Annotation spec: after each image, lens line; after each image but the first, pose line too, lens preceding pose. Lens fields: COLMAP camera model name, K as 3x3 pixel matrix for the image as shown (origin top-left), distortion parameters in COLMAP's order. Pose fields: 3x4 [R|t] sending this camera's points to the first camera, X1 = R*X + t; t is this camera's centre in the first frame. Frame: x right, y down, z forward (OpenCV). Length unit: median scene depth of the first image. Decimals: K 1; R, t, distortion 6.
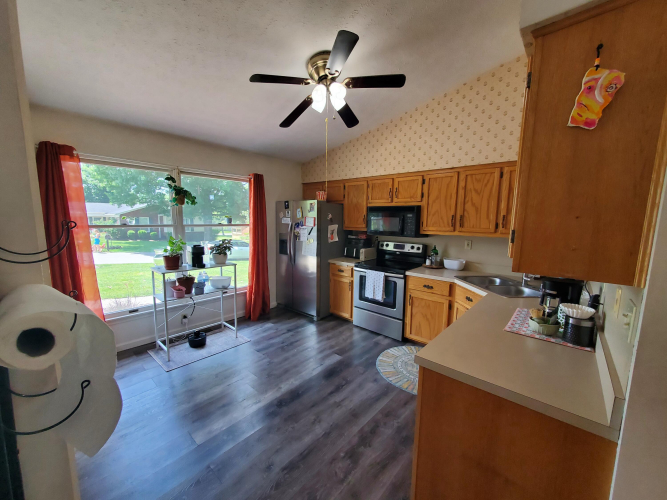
lens RADIAL K [[264.1, 0, 332.7], [0, 264.1, 252.6], [0, 0, 1]] dist [0.000933, -0.000028]
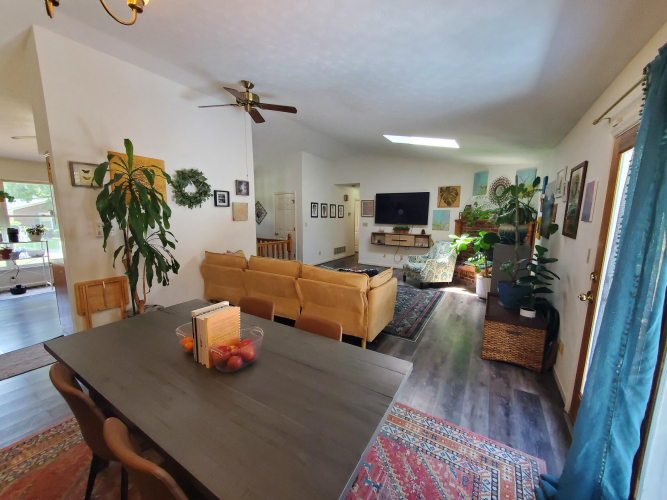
lens RADIAL K [[264.1, 0, 332.7], [0, 264.1, 252.6], [0, 0, 1]] dist [0.000933, -0.000028]
pose [[0.983946, -0.034230, 0.175151, 1.272723], [0.030858, 0.999283, 0.021941, 0.167196], [-0.175777, -0.016184, 0.984297, -1.035251]]
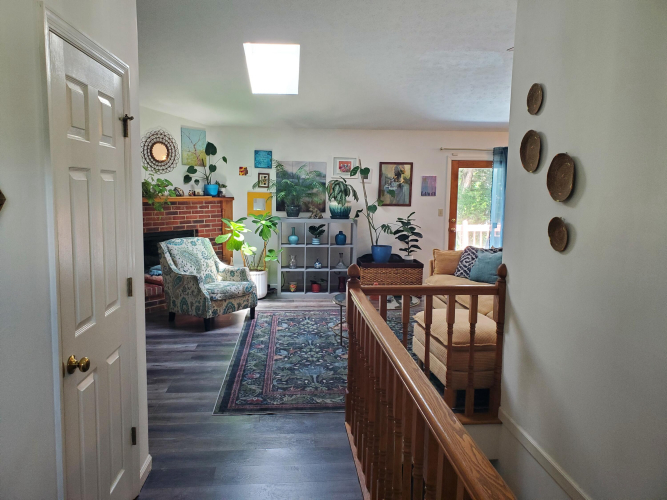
lens RADIAL K [[514.9, 0, 330.3], [0, 514.9, 246.6], [0, 0, 1]] dist [0.123646, -0.198041]
pose [[-0.724070, -0.101995, 0.682143, 0.467629], [0.065249, 0.974441, 0.214960, -0.296528], [-0.686633, 0.200155, -0.698909, 2.288836]]
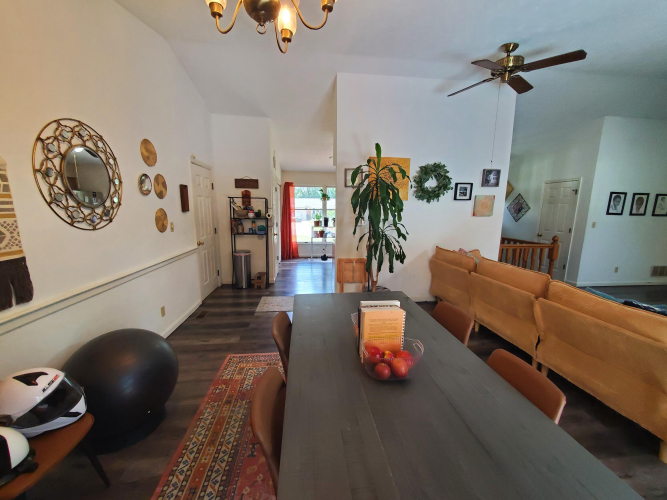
lens RADIAL K [[264.1, 0, 332.7], [0, 264.1, 252.6], [0, 0, 1]] dist [0.000933, -0.000028]
pose [[0.743591, 0.103738, -0.660538, 1.377543], [-0.083294, 0.994567, 0.062431, 0.161768], [0.663426, 0.008596, 0.748192, -0.910905]]
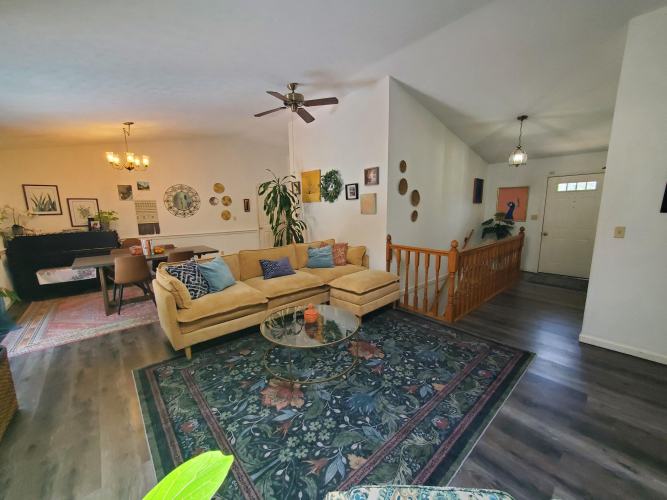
lens RADIAL K [[264.1, 0, 332.7], [0, 264.1, 252.6], [0, 0, 1]] dist [0.000933, -0.000028]
pose [[-0.120997, 0.150918, -0.981113, 2.656808], [-0.116520, 0.979383, 0.165022, -0.046057], [0.985790, 0.134287, -0.100917, 0.881135]]
